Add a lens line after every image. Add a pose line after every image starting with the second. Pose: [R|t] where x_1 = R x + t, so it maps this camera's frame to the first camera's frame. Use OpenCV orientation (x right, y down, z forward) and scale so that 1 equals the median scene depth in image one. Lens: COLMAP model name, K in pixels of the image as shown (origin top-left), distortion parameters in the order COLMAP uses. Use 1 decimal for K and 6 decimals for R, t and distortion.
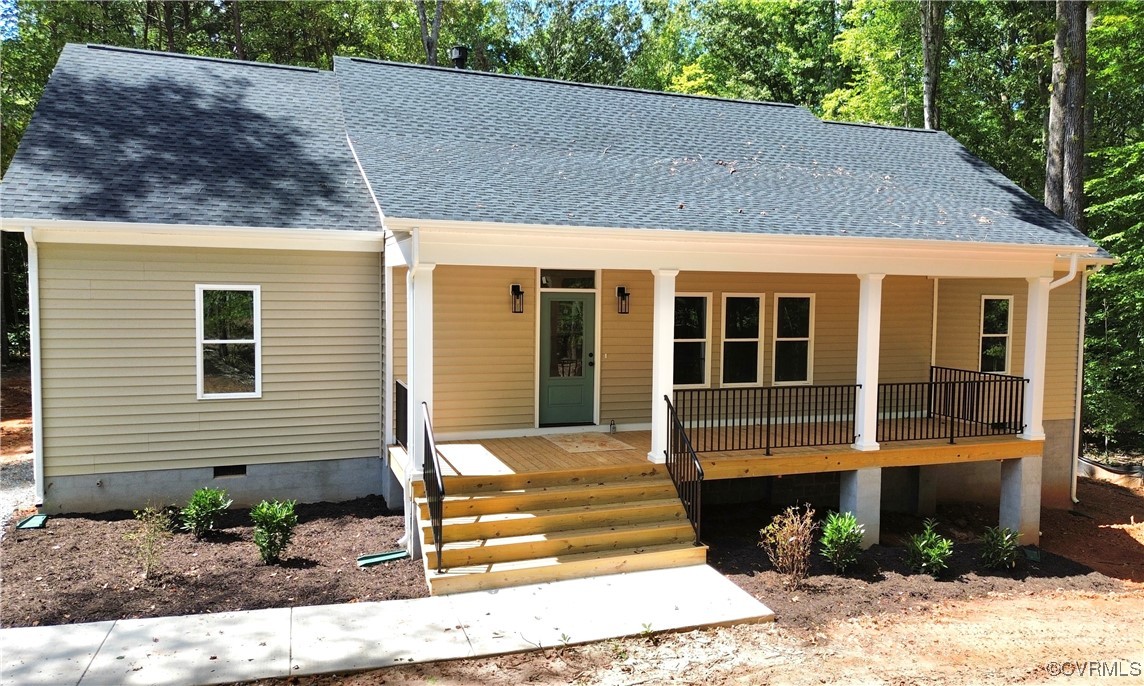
lens RADIAL K [[842.4, 0, 629.0], [0, 842.4, 347.8], [0, 0, 1]] dist [0.048848, 0.000322]
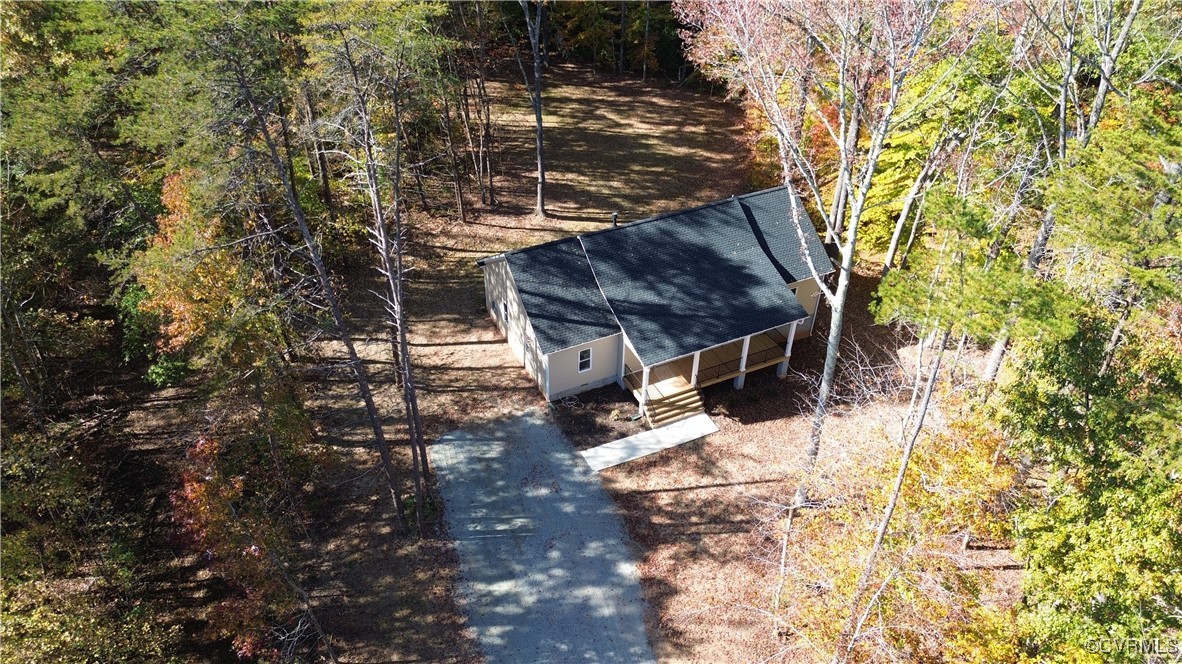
lens RADIAL K [[838.9, 0, 591.0], [0, 838.9, 332.0], [0, 0, 1]] dist [0.001047, -0.000122]
pose [[0.996631, -0.044819, 0.068689, -0.690109], [-0.002569, 0.820017, 0.572334, -2.288989], [-0.081977, -0.570582, 0.817139, -2.054353]]
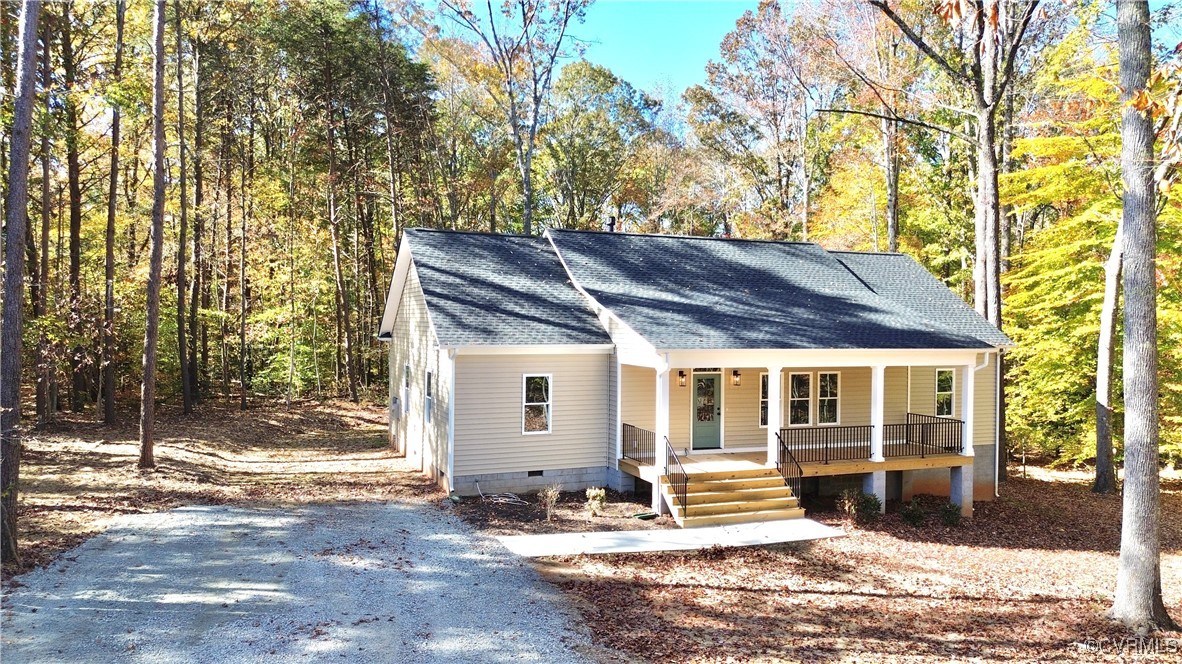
lens RADIAL K [[838.9, 0, 591.0], [0, 838.9, 332.0], [0, 0, 1]] dist [0.001047, -0.000122]
pose [[0.999955, -0.002492, 0.009172, -0.361643], [0.002992, 0.998489, -0.054864, -0.062266], [-0.009021, 0.054889, 0.998452, -0.835882]]
